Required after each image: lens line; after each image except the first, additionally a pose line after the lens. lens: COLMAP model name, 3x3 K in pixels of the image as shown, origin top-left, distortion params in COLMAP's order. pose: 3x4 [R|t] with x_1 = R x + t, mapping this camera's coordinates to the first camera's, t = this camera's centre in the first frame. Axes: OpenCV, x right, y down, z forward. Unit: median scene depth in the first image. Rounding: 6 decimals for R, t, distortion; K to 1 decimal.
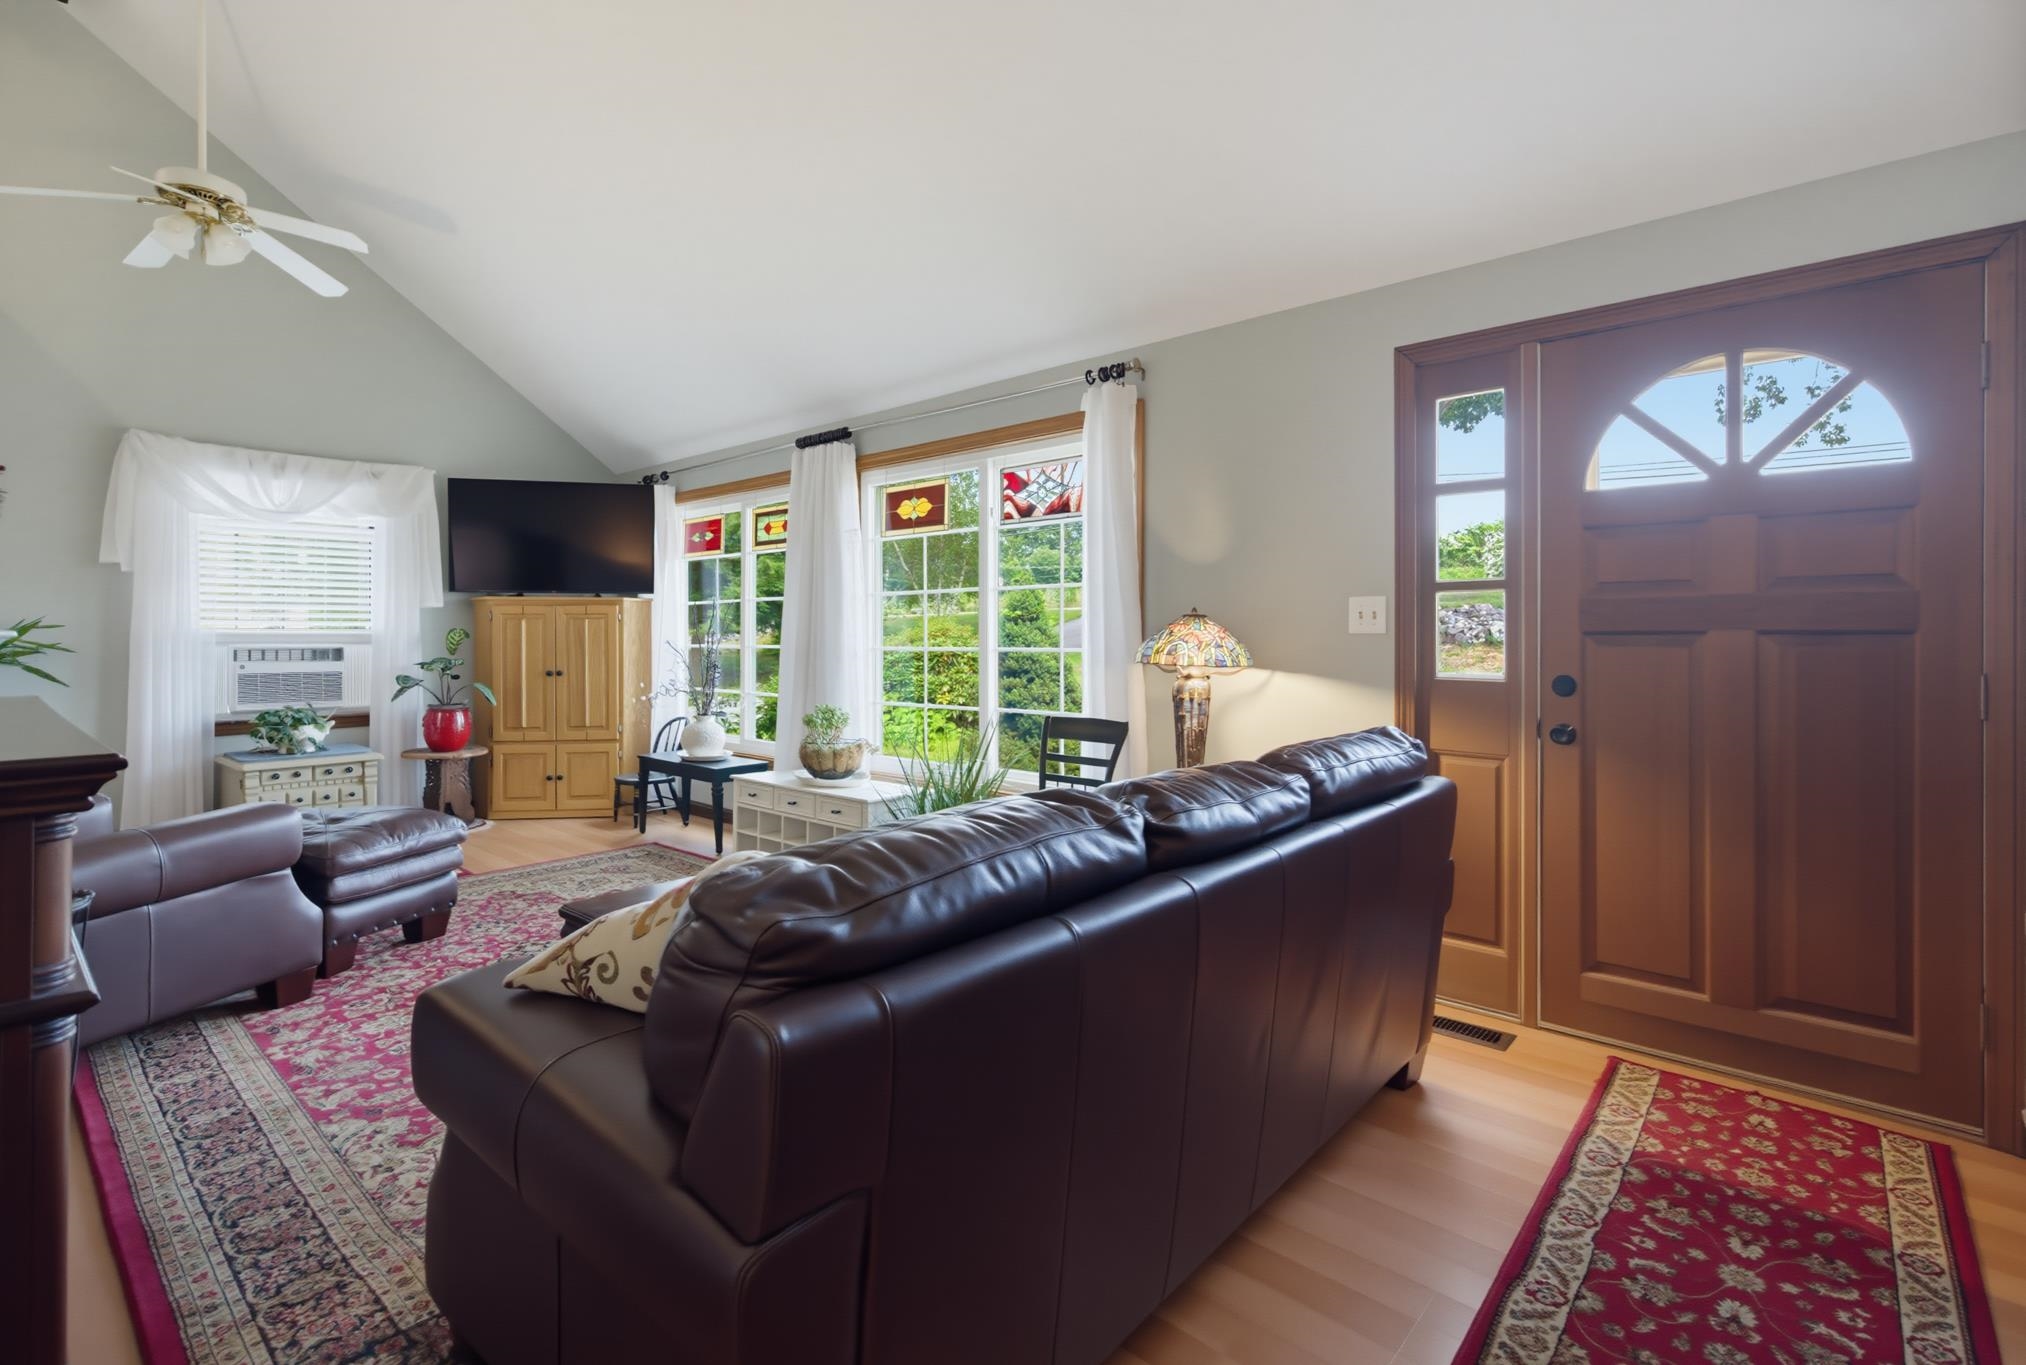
lens RADIAL K [[914.4, 0, 1040.1], [0, 914.4, 658.3], [0, 0, 1]] dist [0.000313, -0.000039]
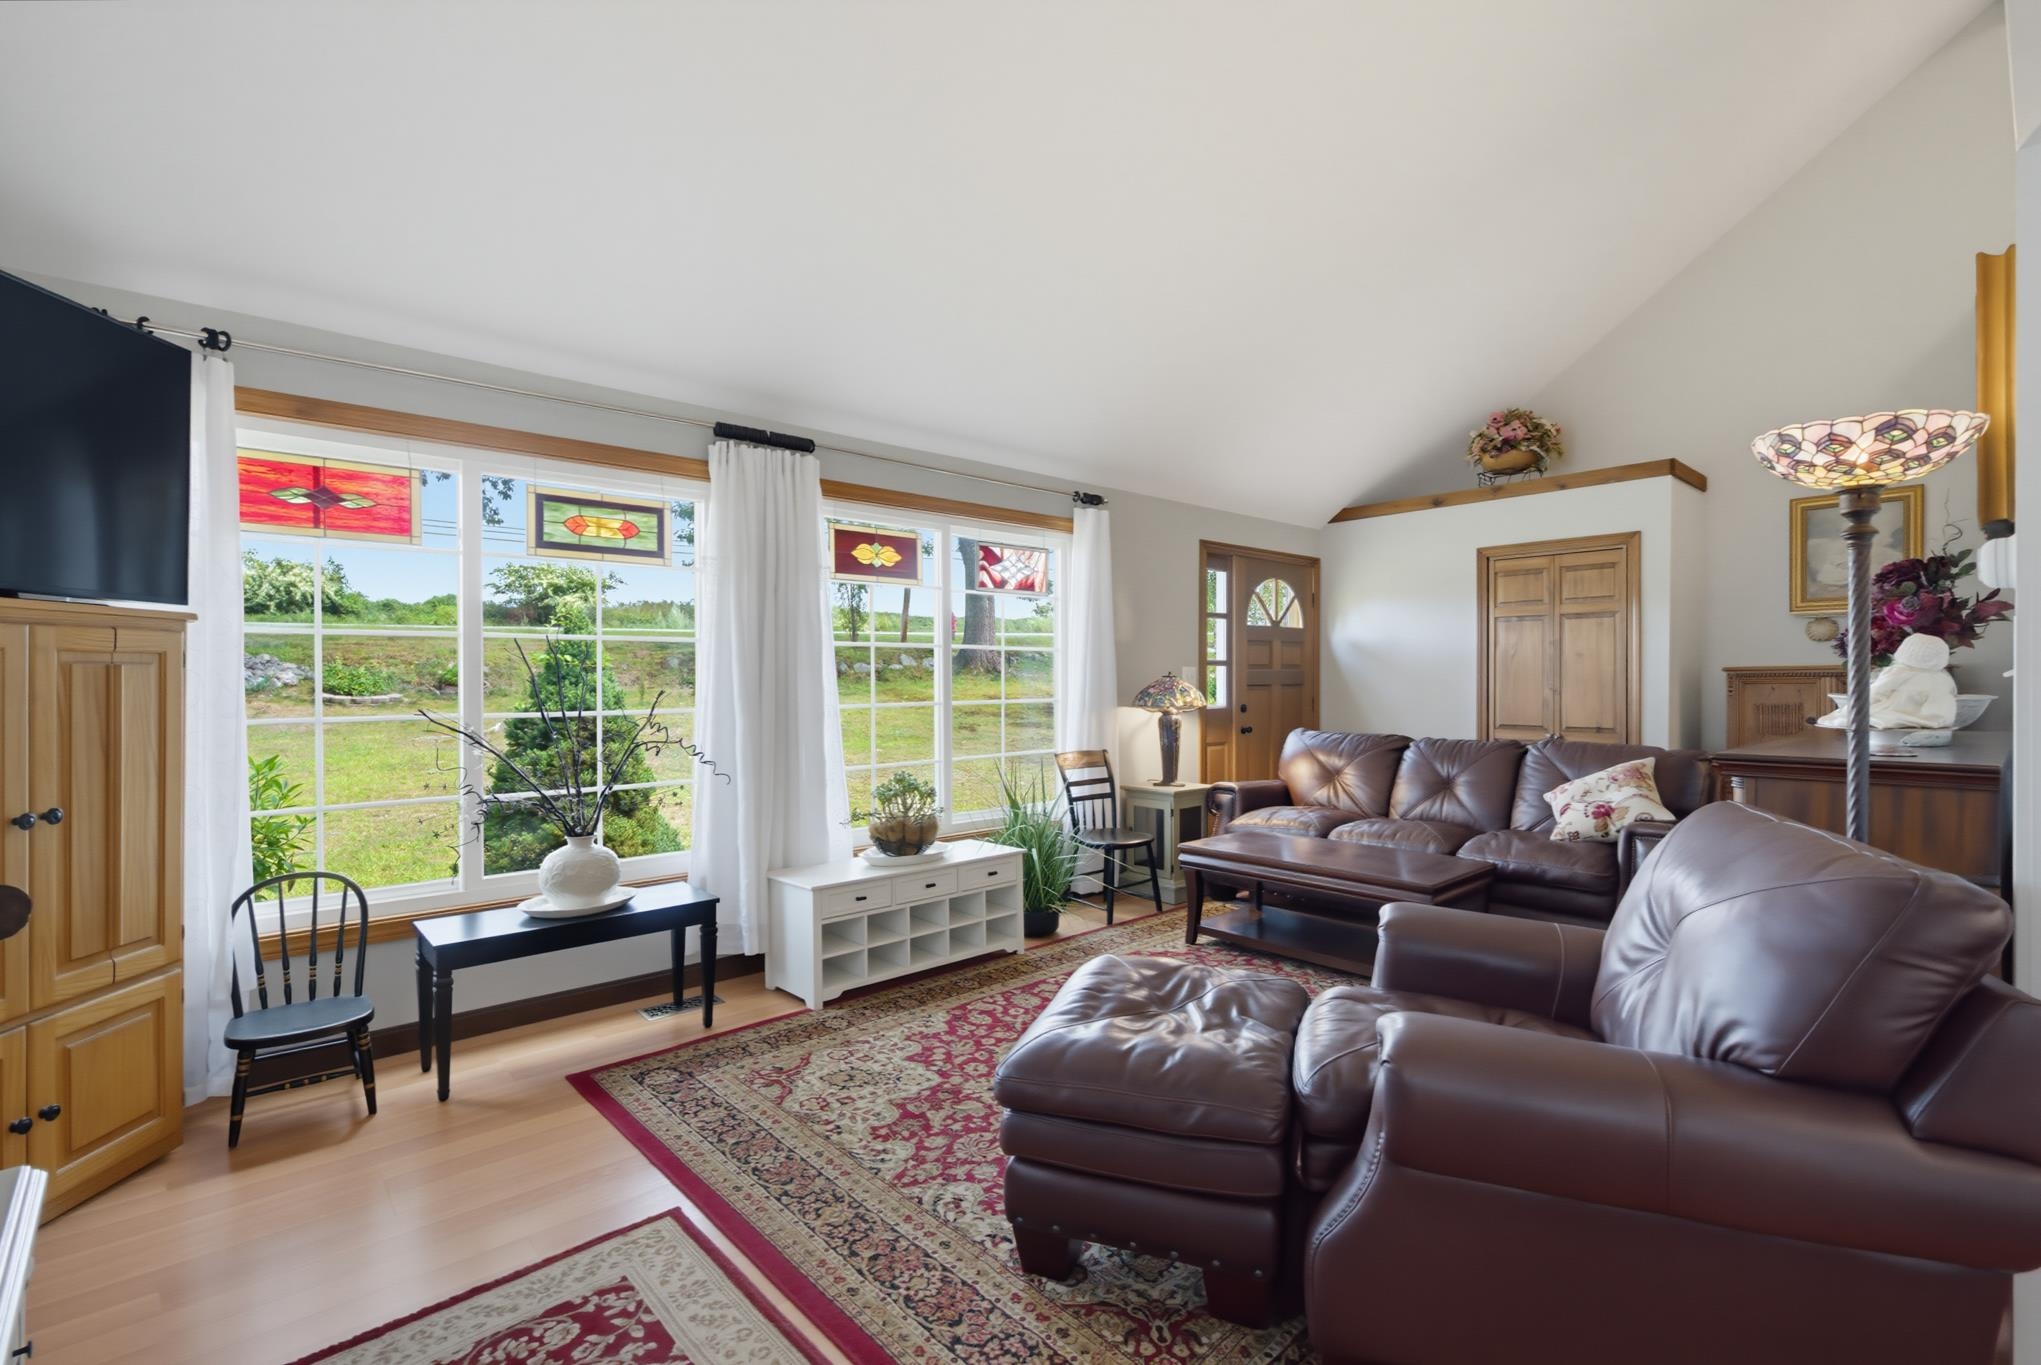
lens RADIAL K [[910.4, 0, 1028.3], [0, 910.4, 675.6], [0, 0, 1]] dist [-0.012805, -0.000330]
pose [[0.131636, 0.002586, 0.991295, -1.683584], [0.028905, 0.999561, -0.006446, -0.051072], [-0.990877, 0.029502, 0.131504, 1.190467]]
